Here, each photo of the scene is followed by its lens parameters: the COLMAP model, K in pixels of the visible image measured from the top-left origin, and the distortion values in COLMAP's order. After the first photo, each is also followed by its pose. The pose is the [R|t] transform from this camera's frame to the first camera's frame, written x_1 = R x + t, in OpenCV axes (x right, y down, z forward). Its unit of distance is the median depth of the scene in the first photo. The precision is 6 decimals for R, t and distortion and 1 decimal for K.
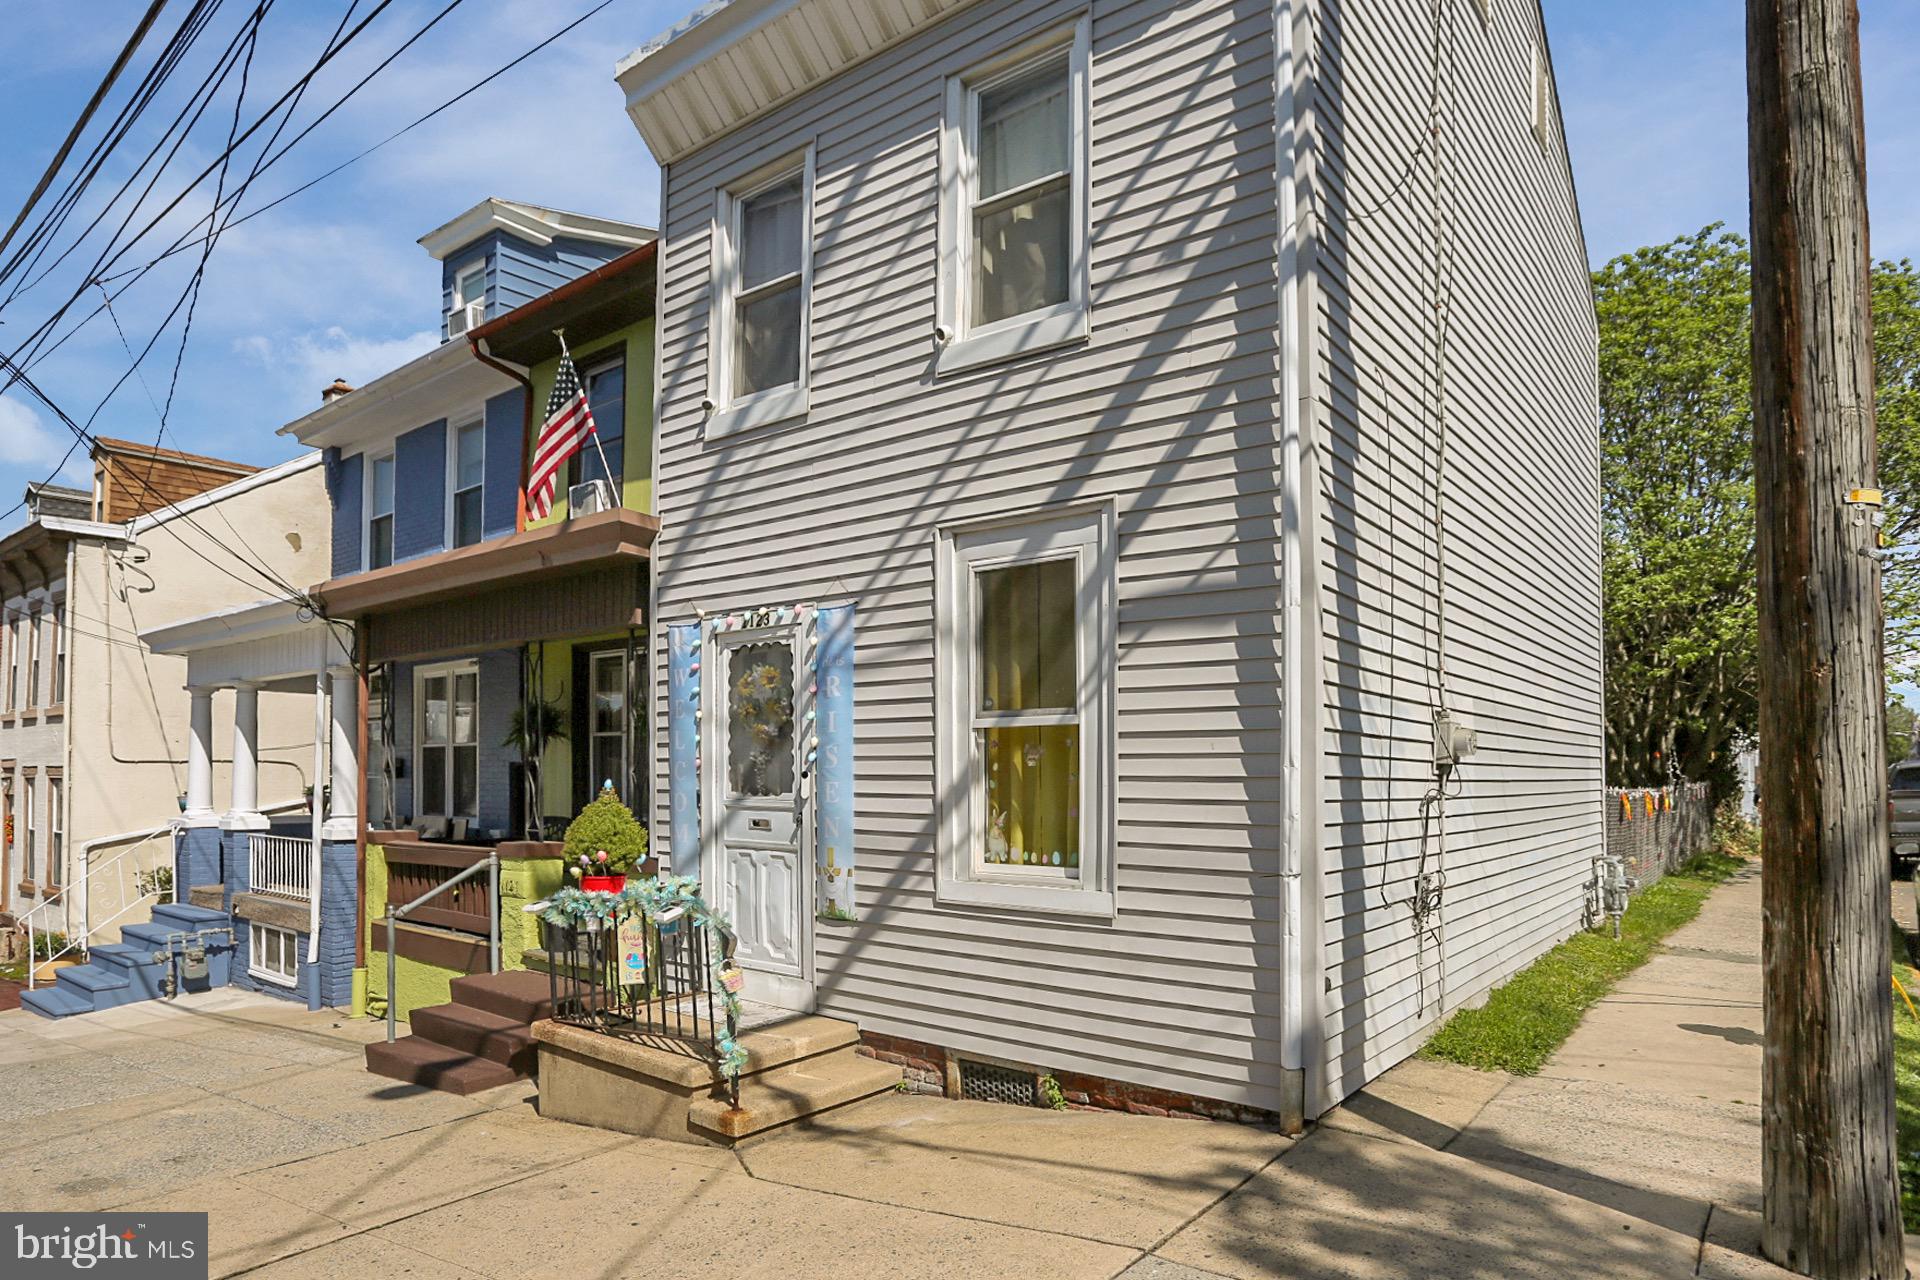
lens RADIAL K [[998.6, 0, 960.0], [0, 998.6, 640.0], [0, 0, 1]] dist [-0.051015, 0.025497]
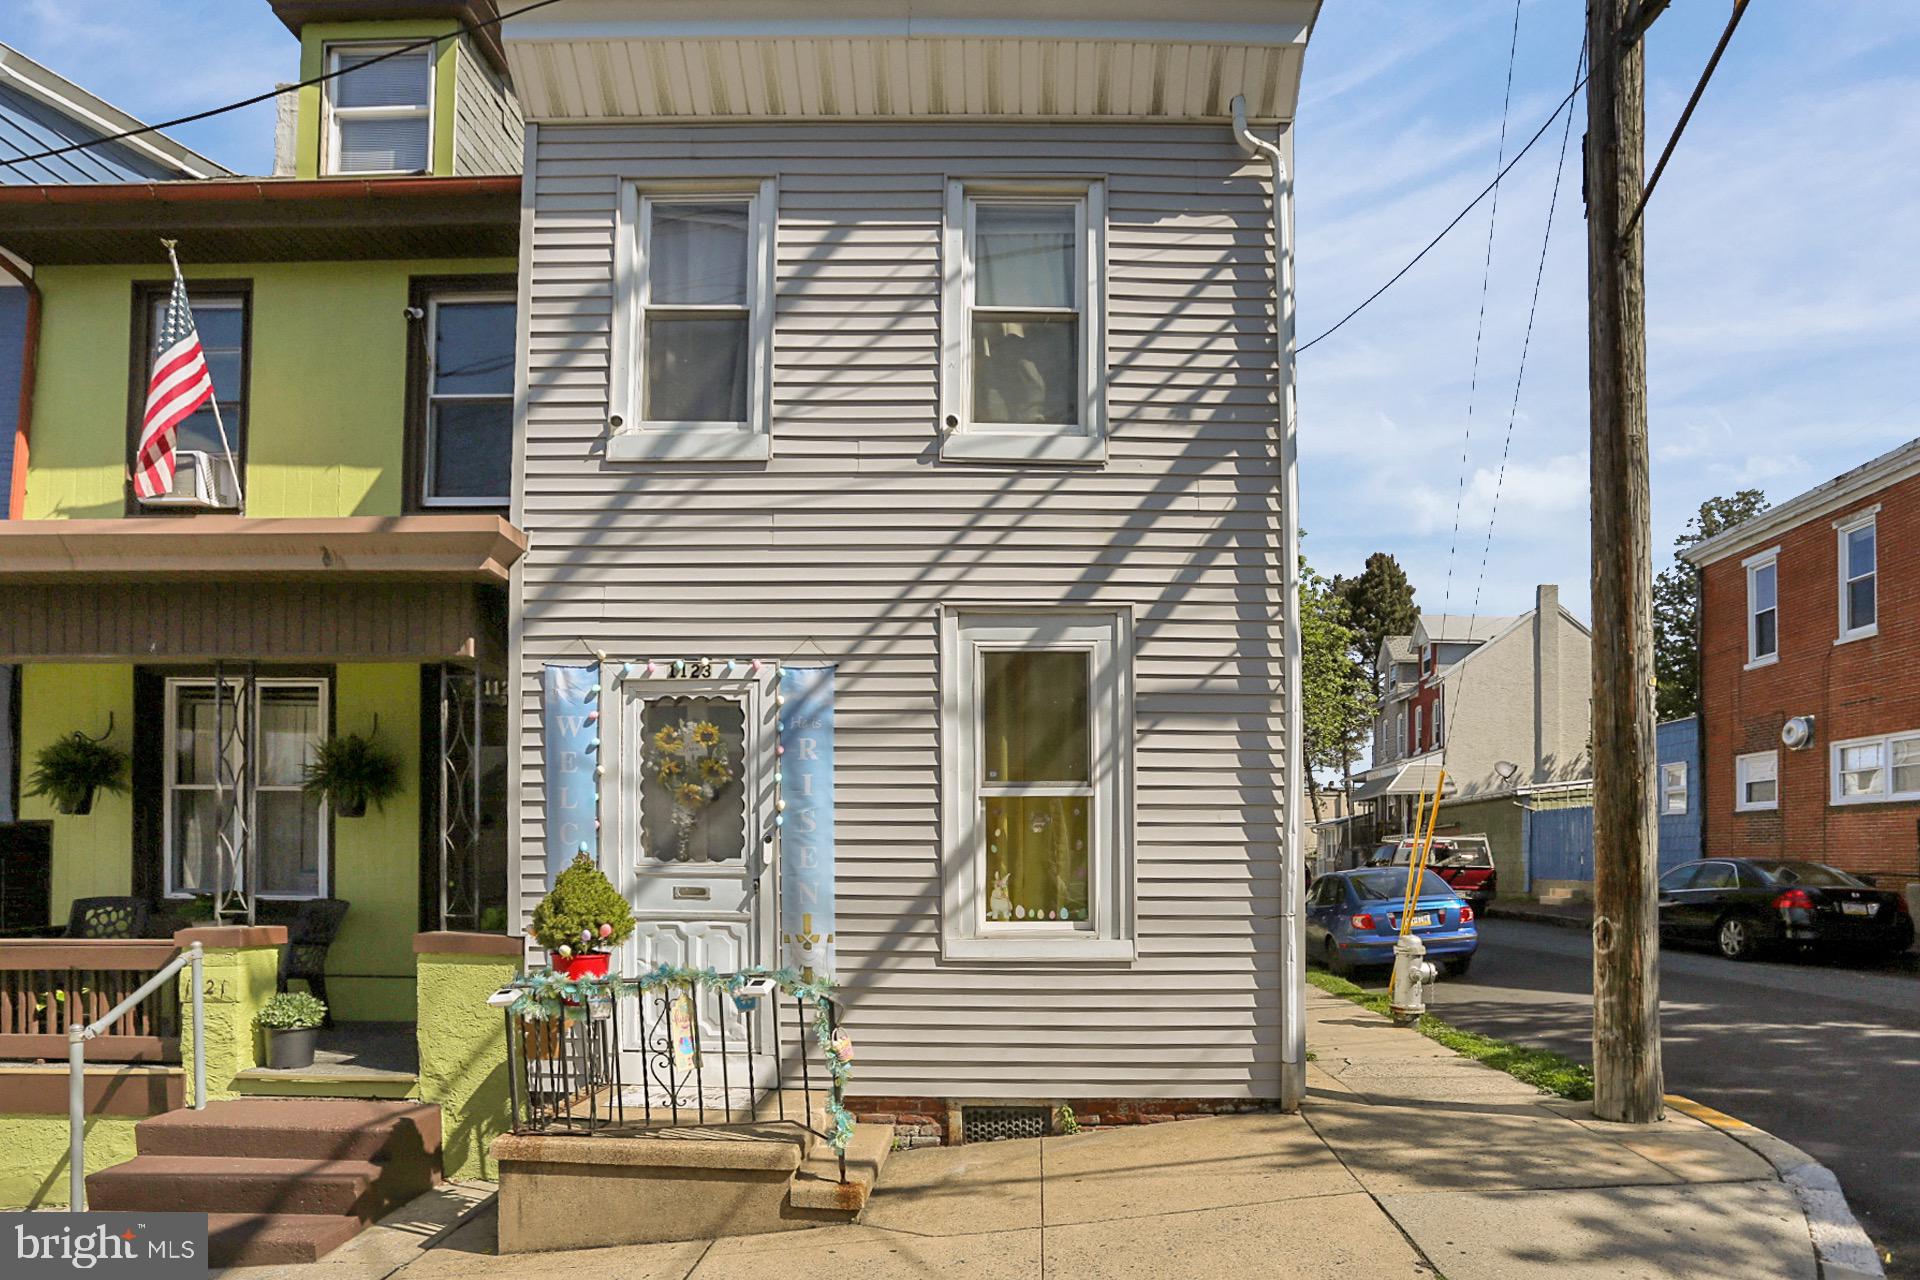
lens RADIAL K [[989.6, 0, 961.8], [0, 989.6, 718.3], [0, 0, 1]] dist [-0.053246, 0.023013]
pose [[0.824874, 0.079946, 0.559635, -0.599876], [-0.077602, 0.996592, -0.027986, 0.035523], [-0.559965, -0.020344, 0.828266, 0.130447]]
